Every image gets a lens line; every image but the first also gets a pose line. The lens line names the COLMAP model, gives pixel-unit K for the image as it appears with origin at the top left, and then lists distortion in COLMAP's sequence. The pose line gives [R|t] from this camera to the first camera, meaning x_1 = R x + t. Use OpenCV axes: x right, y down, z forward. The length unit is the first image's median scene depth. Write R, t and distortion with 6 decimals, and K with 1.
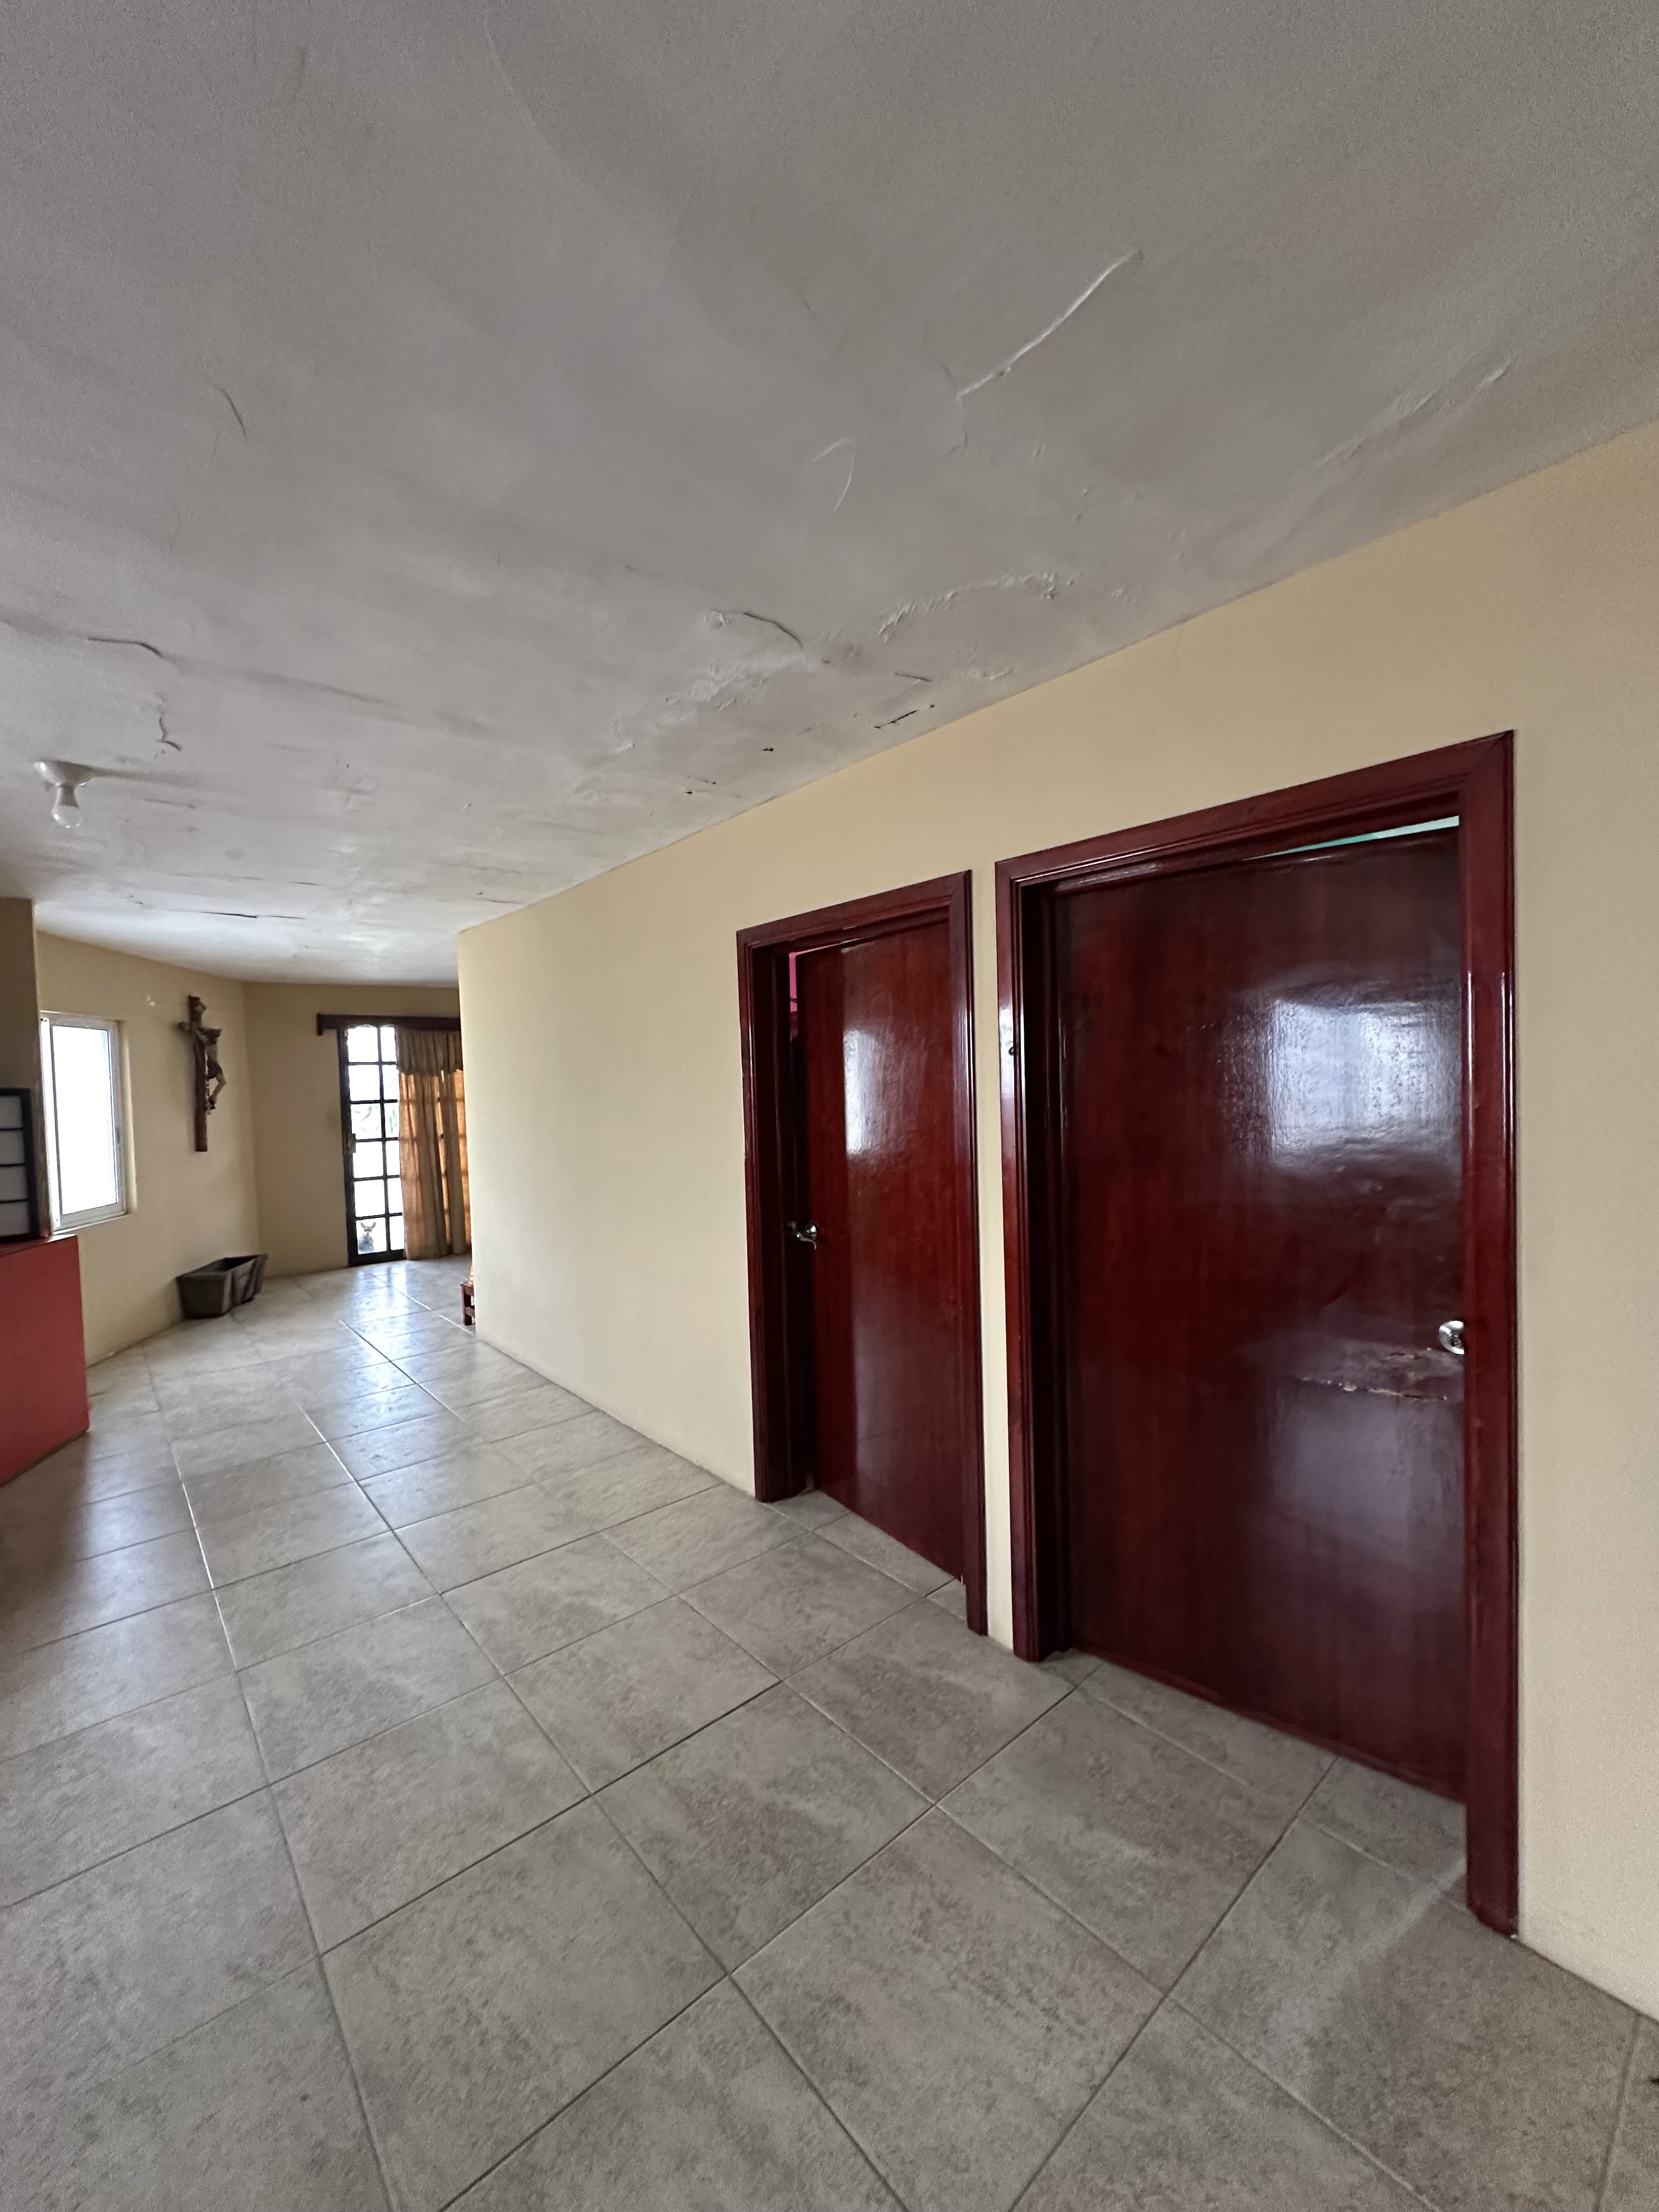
lens RADIAL K [[878.4, 0, 829.5], [0, 878.4, 1106.0], [0, 0, 1]] dist [-0.000721, 0.000275]
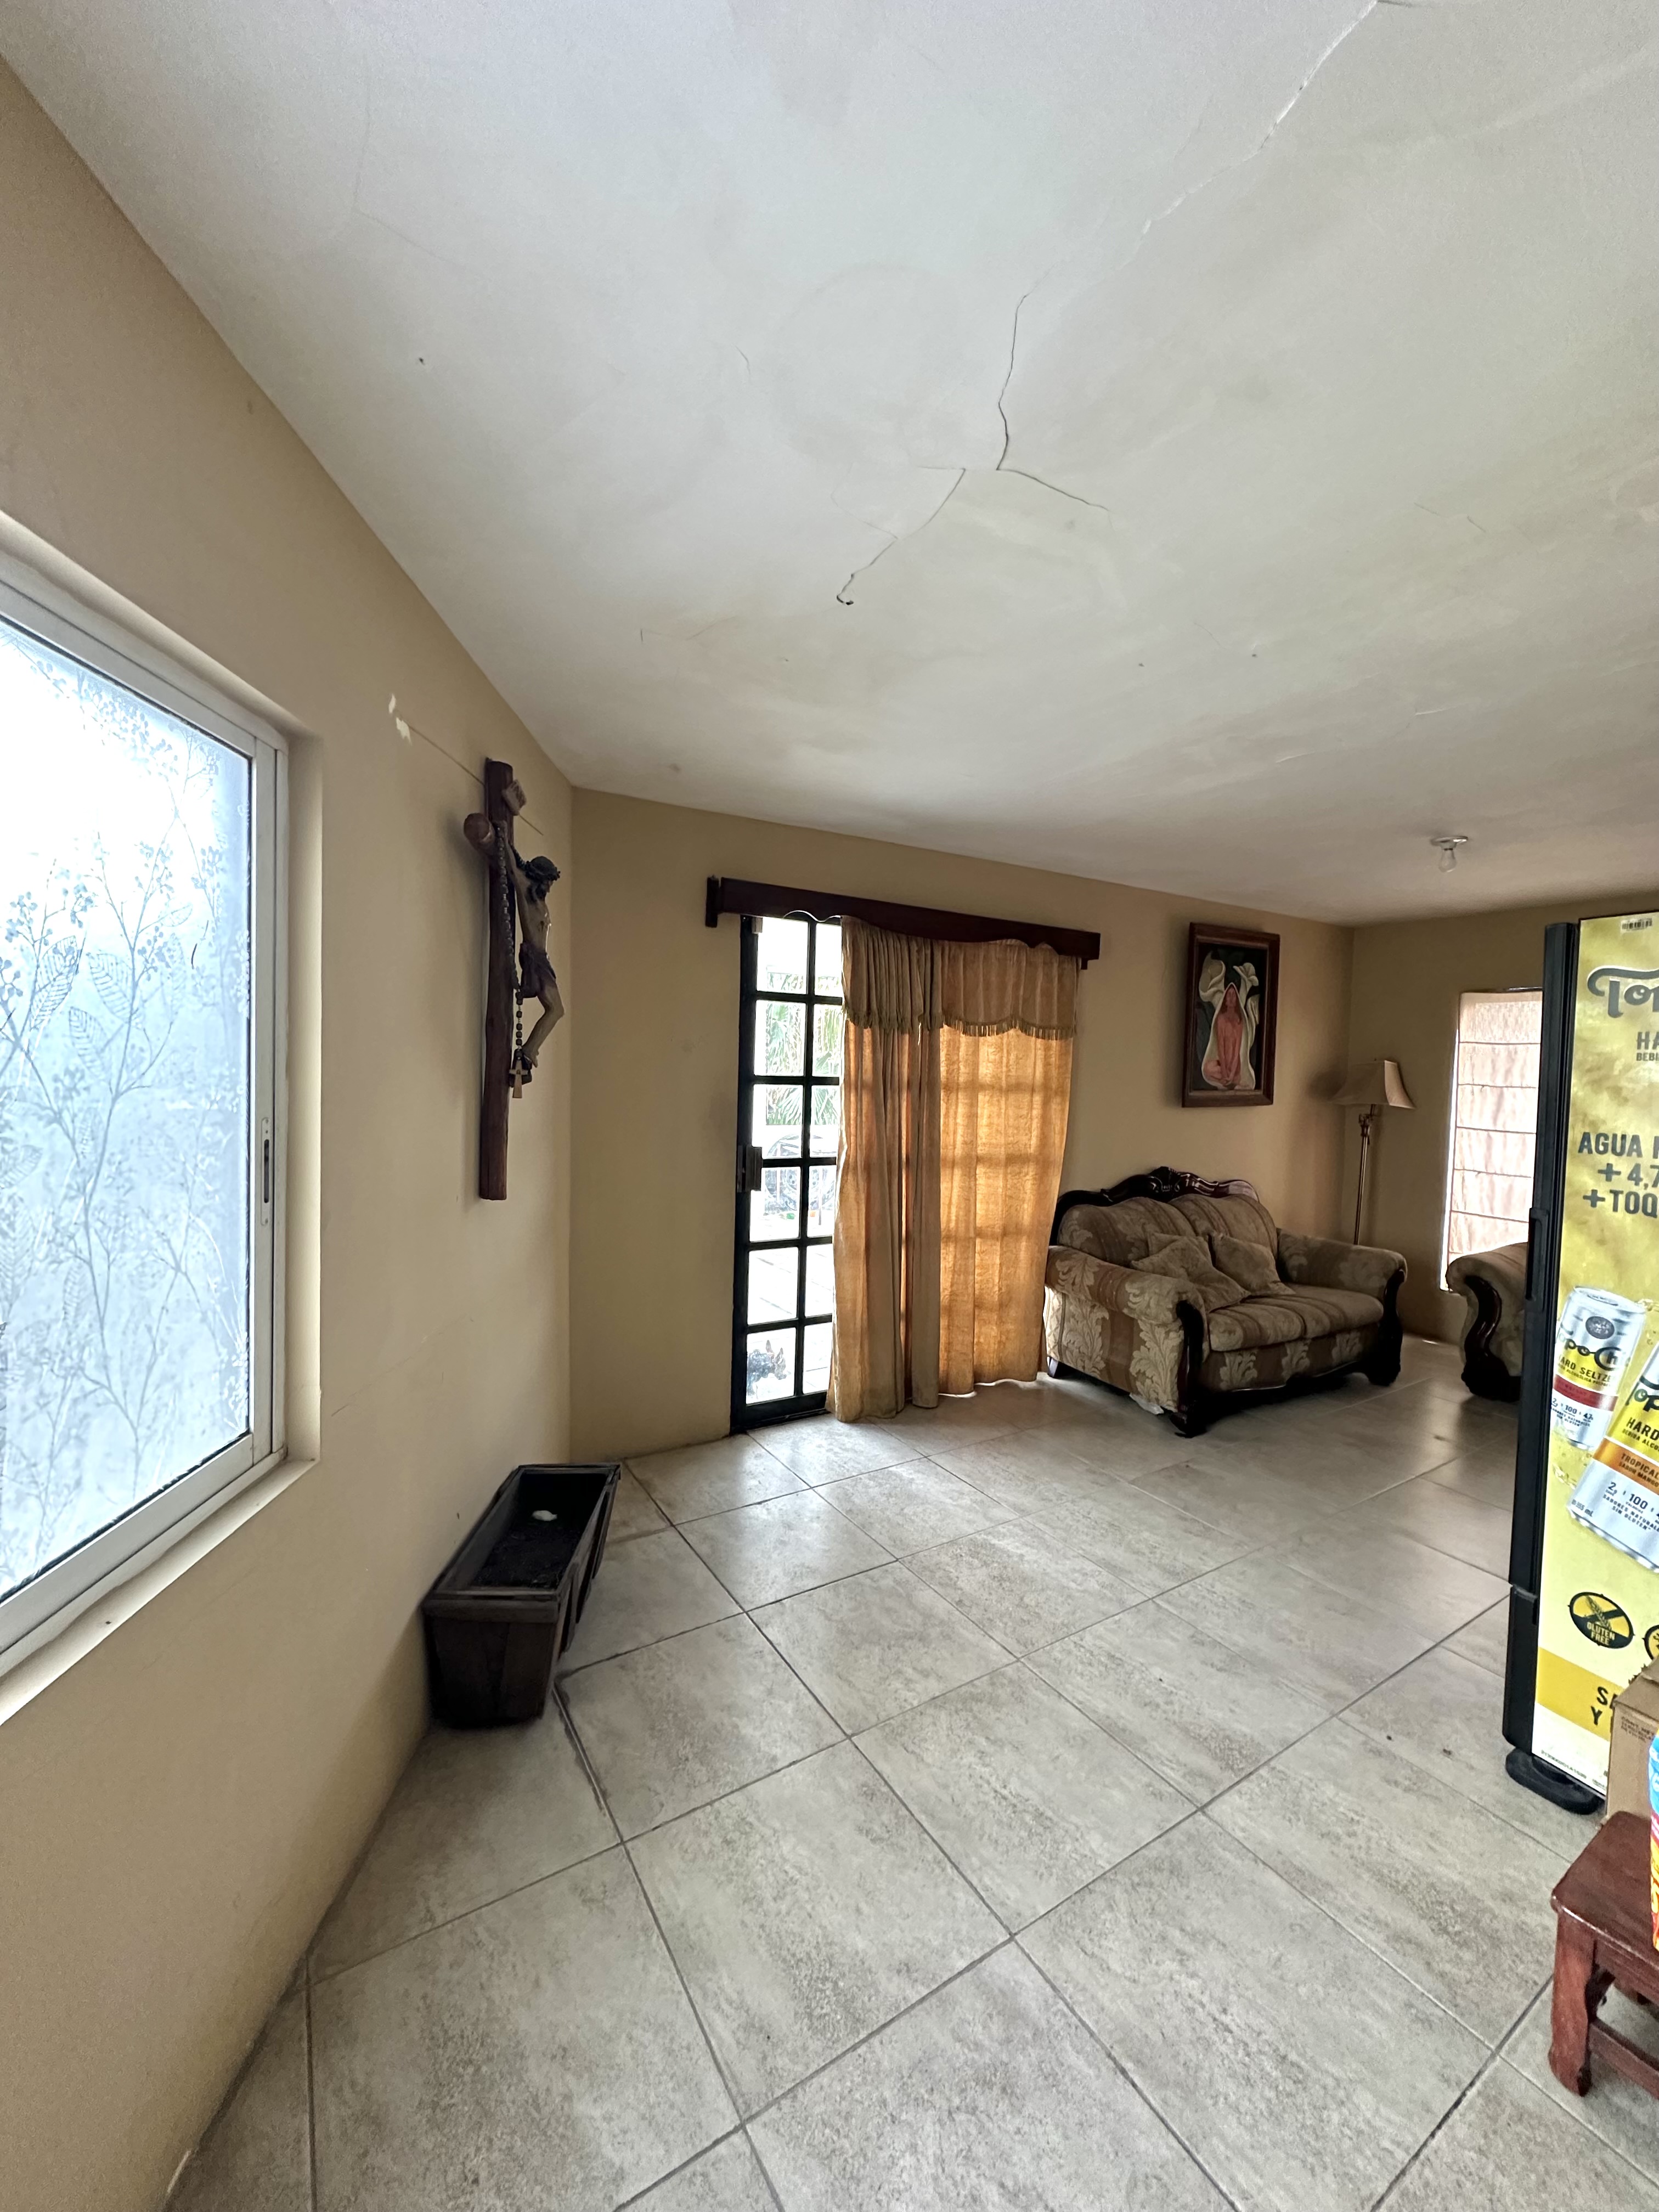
lens RADIAL K [[872.0, 0, 838.4], [0, 872.0, 1108.9], [0, 0, 1]] dist [0.000604, 0.000690]
pose [[0.987886, 0.060427, -0.142930, -1.007394], [-0.059081, 0.998160, 0.013645, 0.004918], [0.143491, -0.005036, 0.989639, 1.274887]]
